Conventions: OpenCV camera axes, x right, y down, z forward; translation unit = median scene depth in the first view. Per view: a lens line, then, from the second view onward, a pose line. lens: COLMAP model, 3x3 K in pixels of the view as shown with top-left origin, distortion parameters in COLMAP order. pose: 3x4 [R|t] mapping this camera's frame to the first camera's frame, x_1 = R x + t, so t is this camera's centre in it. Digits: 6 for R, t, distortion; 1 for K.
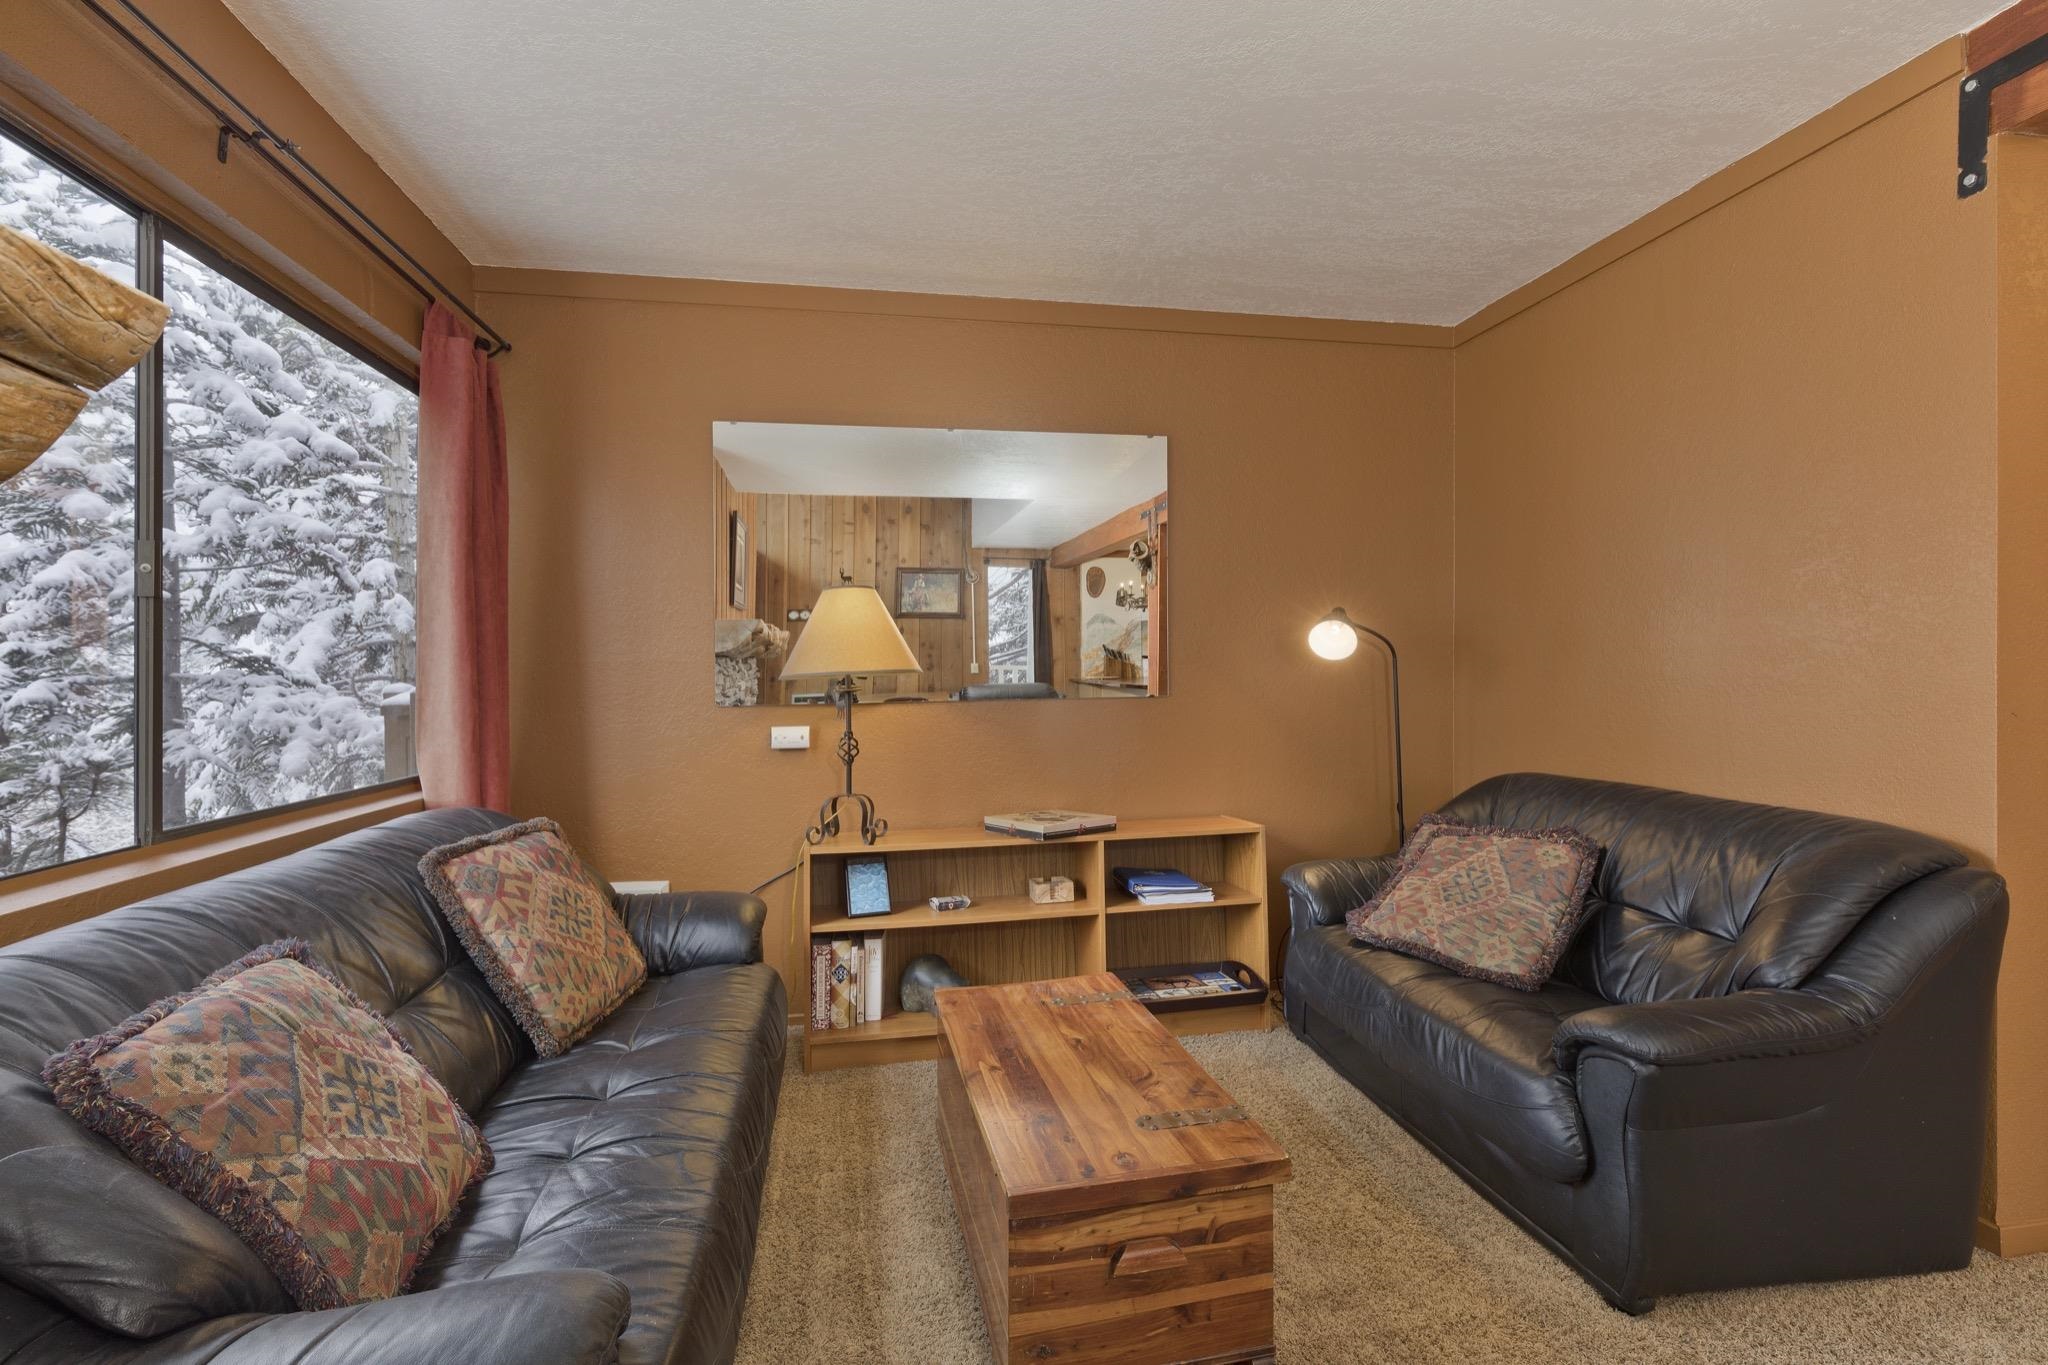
lens RADIAL K [[915.7, 0, 1027.7], [0, 915.7, 688.6], [0, 0, 1]] dist [0.008596, -0.001449]
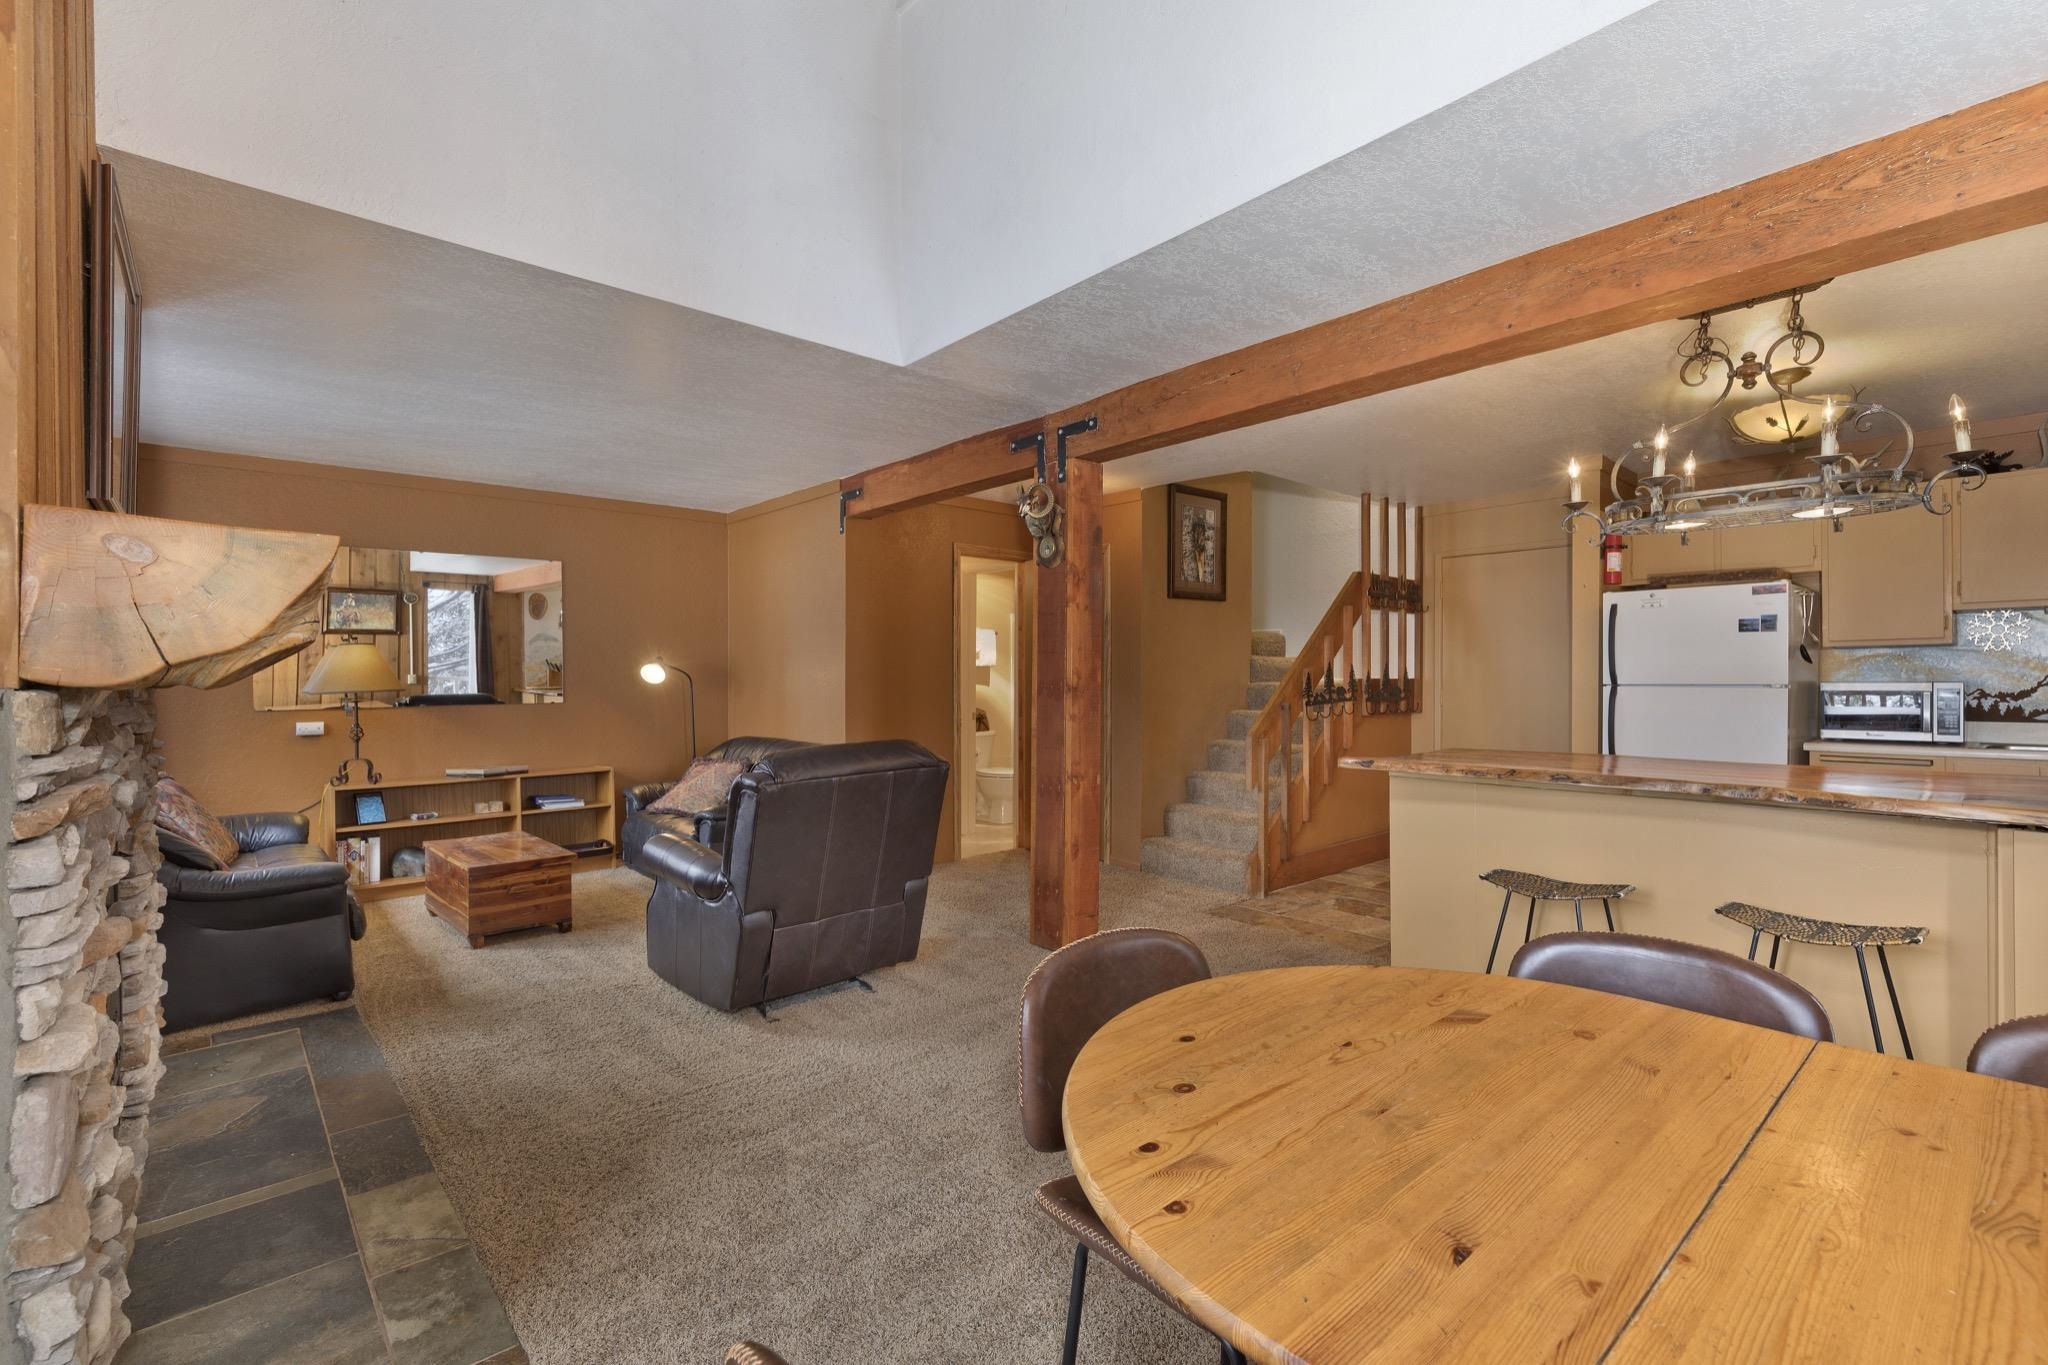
lens RADIAL K [[915.7, 0, 1027.7], [0, 915.7, 688.6], [0, 0, 1]] dist [0.008596, -0.001449]
pose [[0.853300, -0.002649, 0.521414, -0.012619], [0.006301, 0.999966, -0.005232, -0.004053], [-0.521382, 0.007750, 0.853288, -1.216991]]
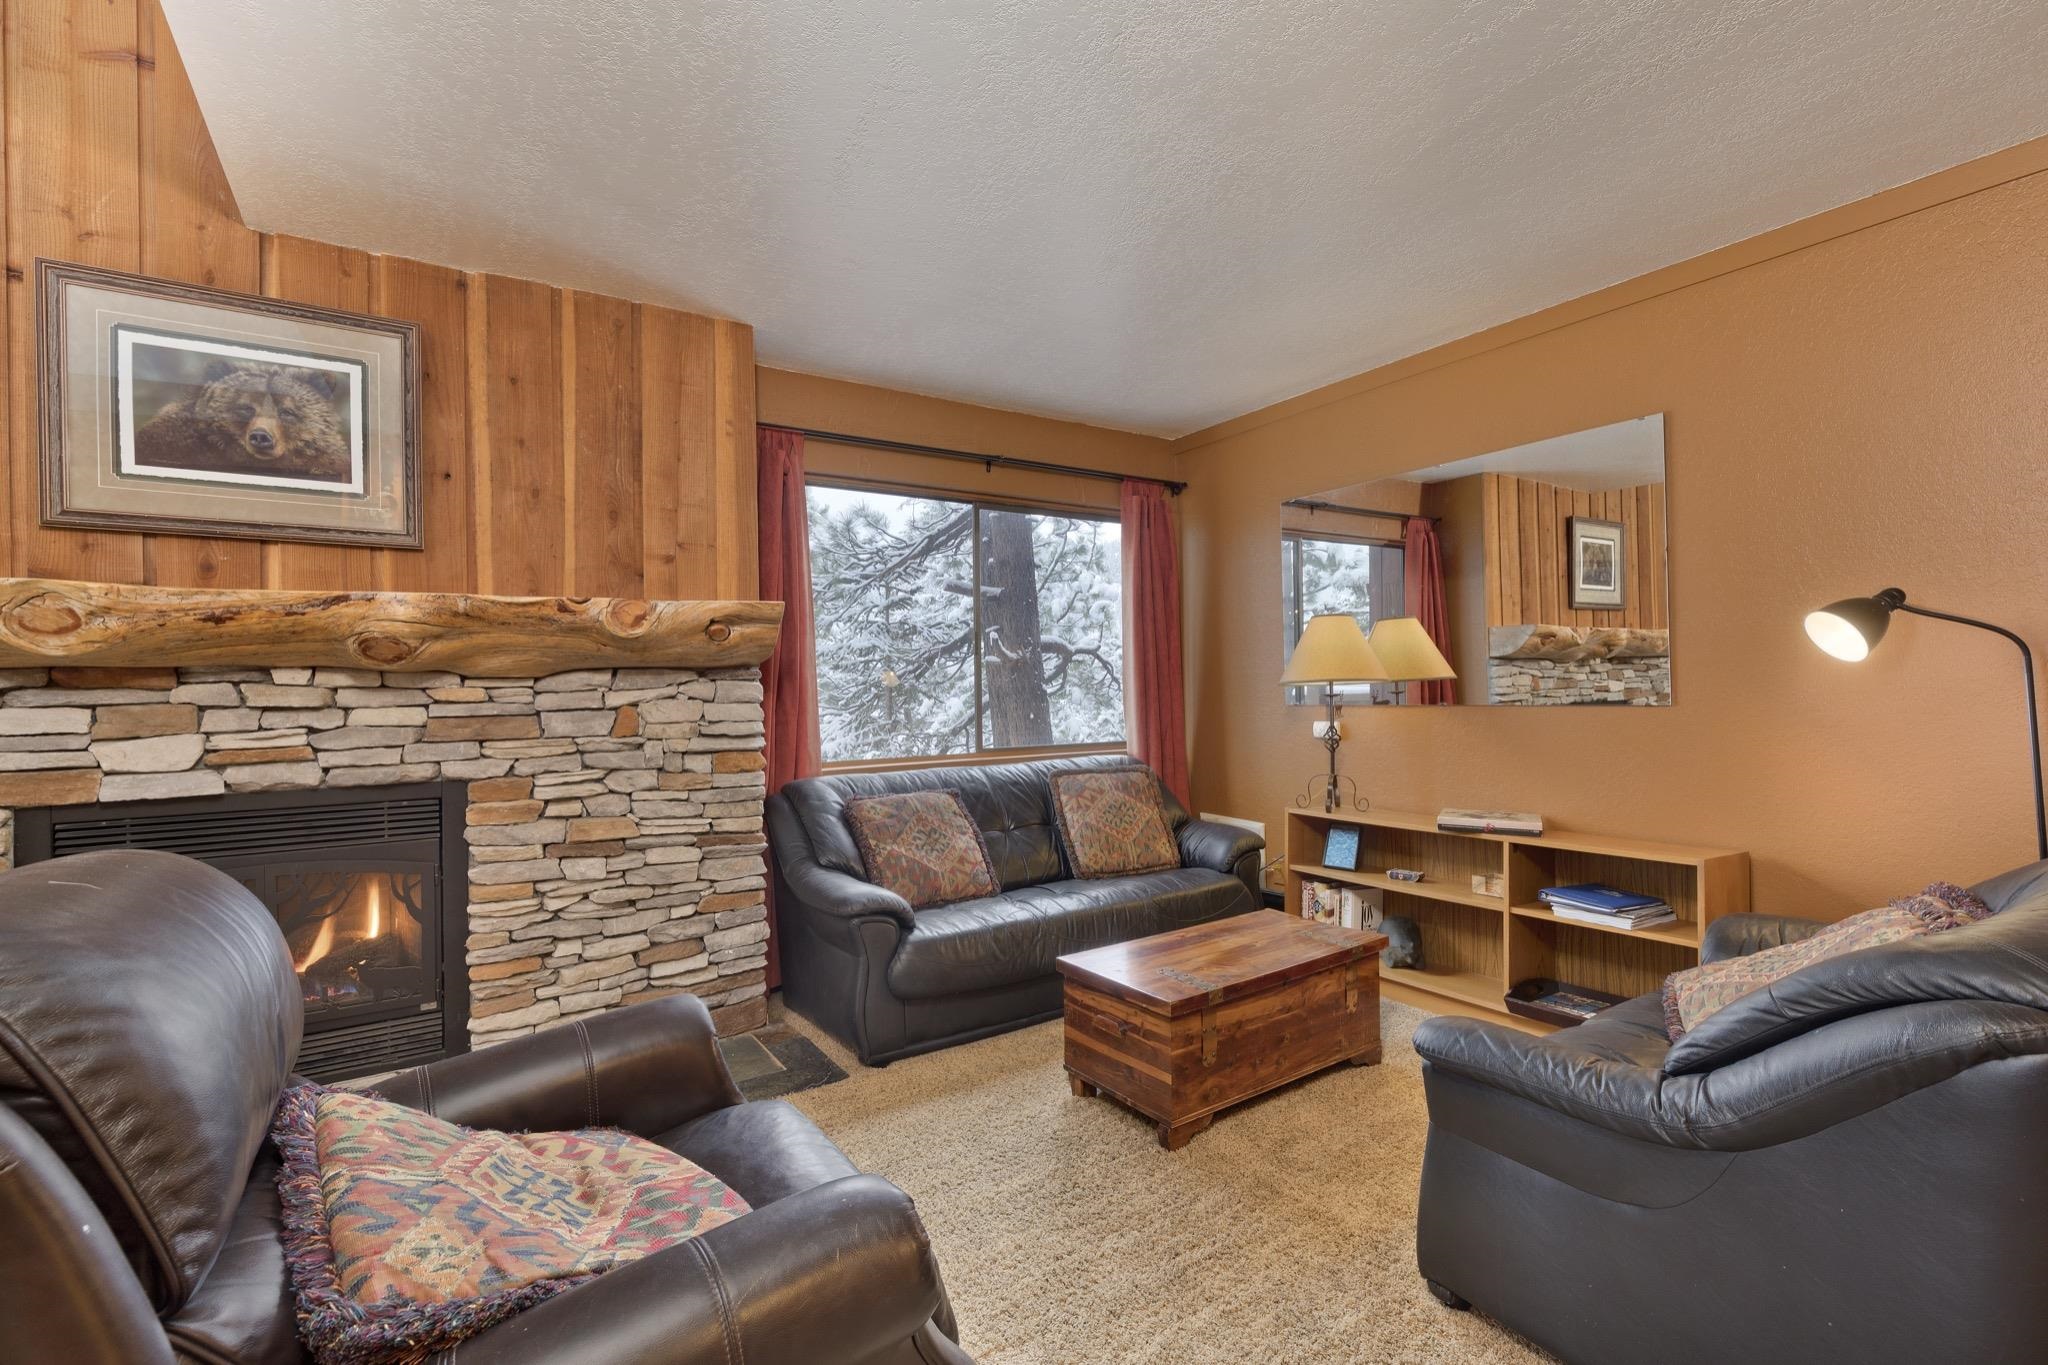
lens RADIAL K [[915.7, 0, 1027.7], [0, 915.7, 688.6], [0, 0, 1]] dist [0.008596, -0.001449]
pose [[0.388498, 0.008217, -0.921413, 0.827394], [-0.002744, 0.999966, 0.007760, -0.014401], [0.921445, -0.000486, 0.388507, 0.093615]]
